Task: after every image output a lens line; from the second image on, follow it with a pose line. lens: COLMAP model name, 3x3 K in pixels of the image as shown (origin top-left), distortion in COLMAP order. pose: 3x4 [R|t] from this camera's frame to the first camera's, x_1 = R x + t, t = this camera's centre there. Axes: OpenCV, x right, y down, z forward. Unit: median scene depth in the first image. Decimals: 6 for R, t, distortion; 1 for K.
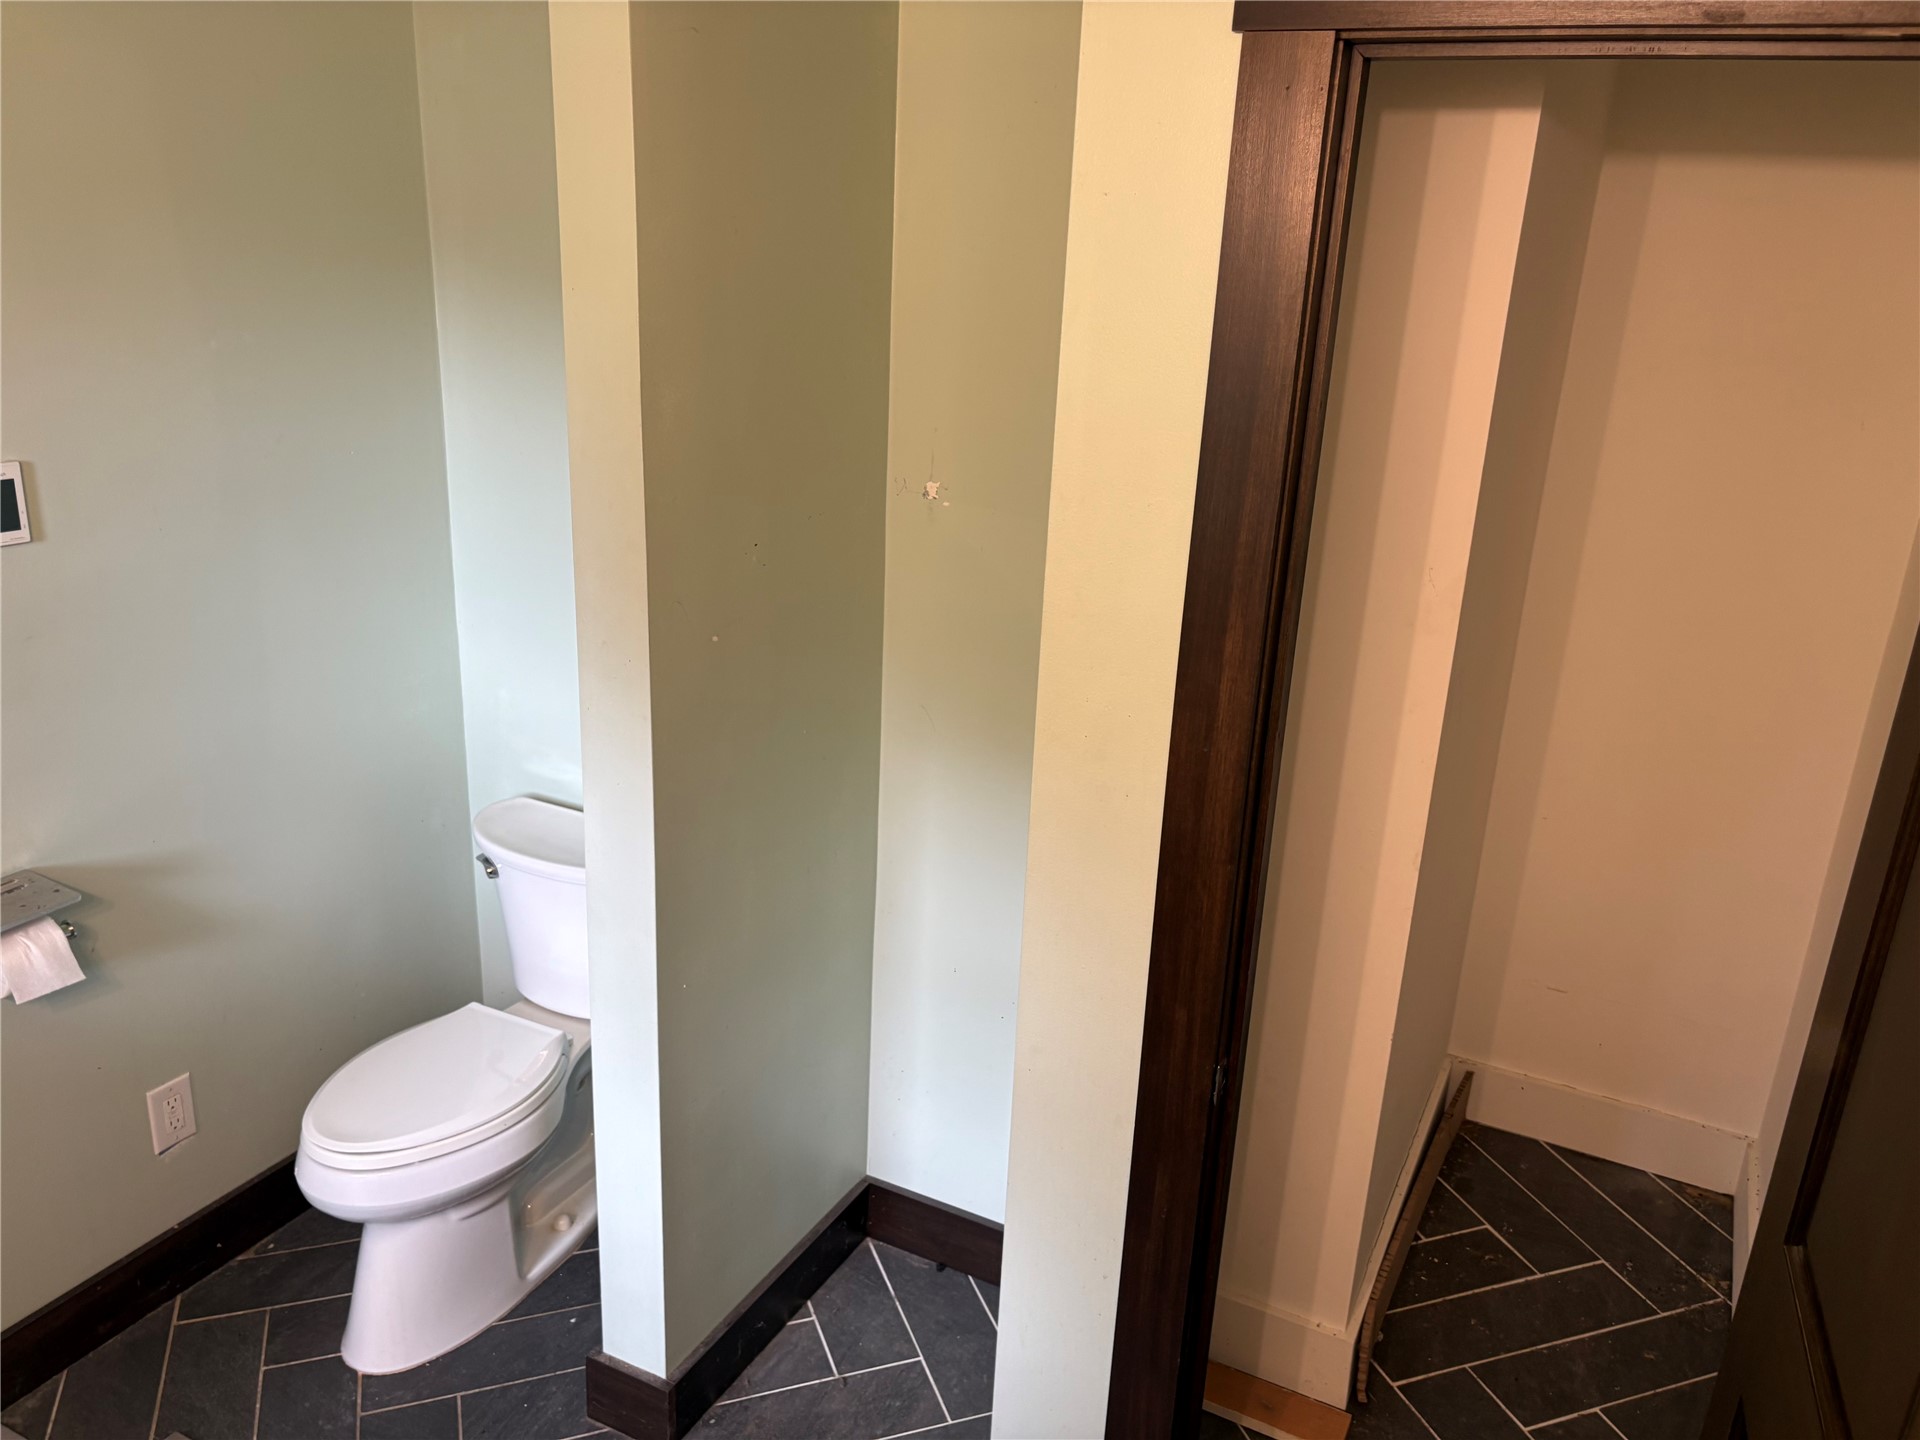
lens RADIAL K [[1453.6, 0, 949.0], [0, 1453.6, 721.9], [0, 0, 1]] dist [-0.000192, -0.008888]
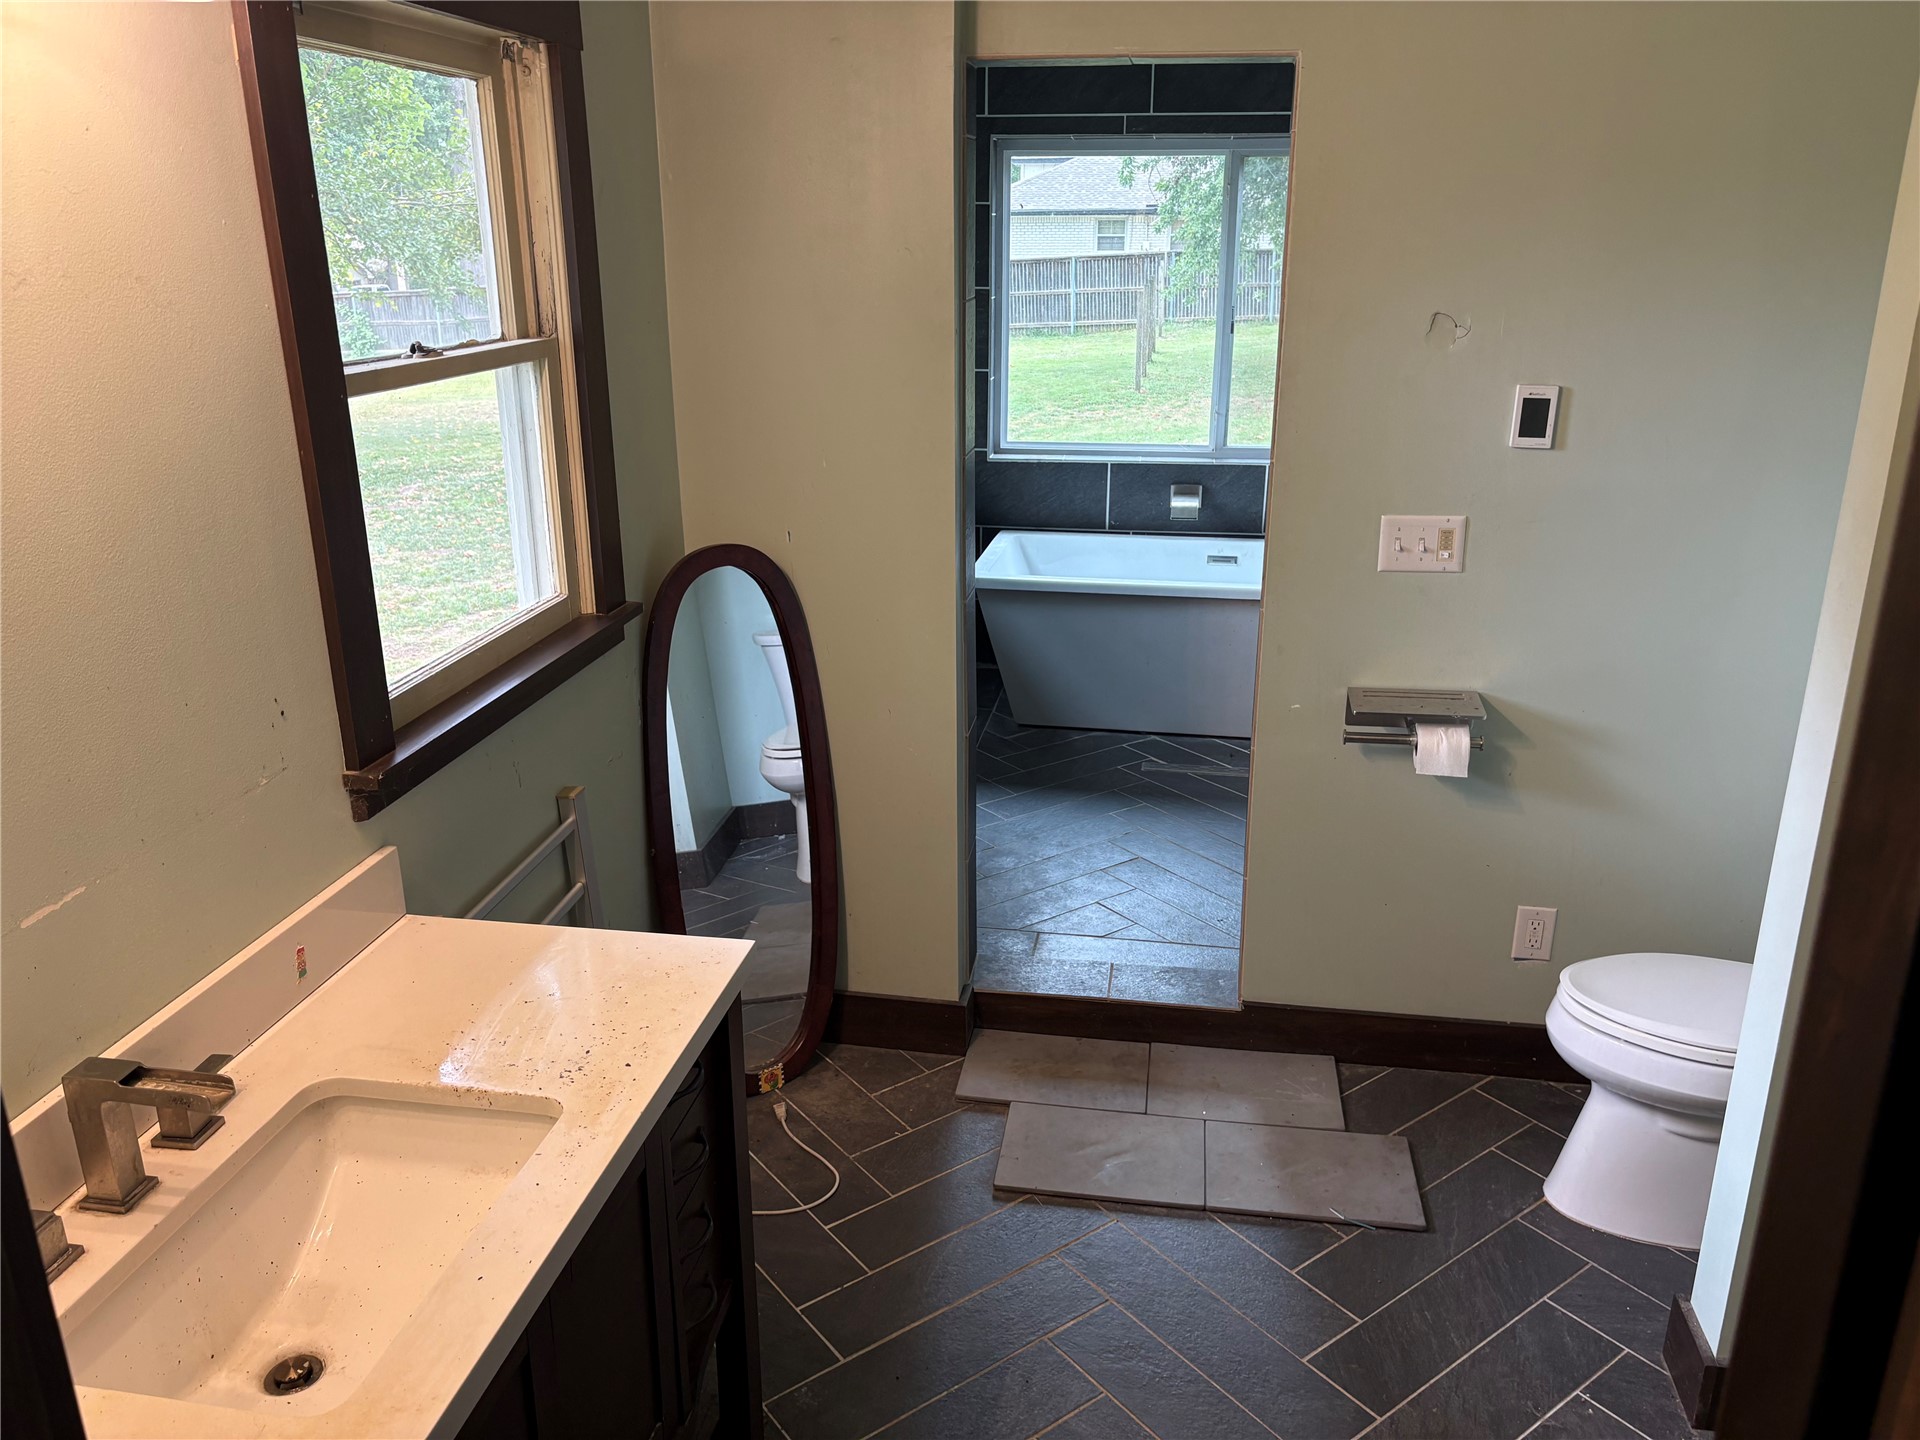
lens RADIAL K [[1453.6, 0, 949.0], [0, 1453.6, 721.9], [0, 0, 1]] dist [-0.000192, -0.008888]
pose [[0.272816, 0.265949, -0.924577, 0.437470], [-0.290648, 0.938911, 0.184310, 0.020649], [0.917112, 0.218444, 0.333447, 0.105375]]
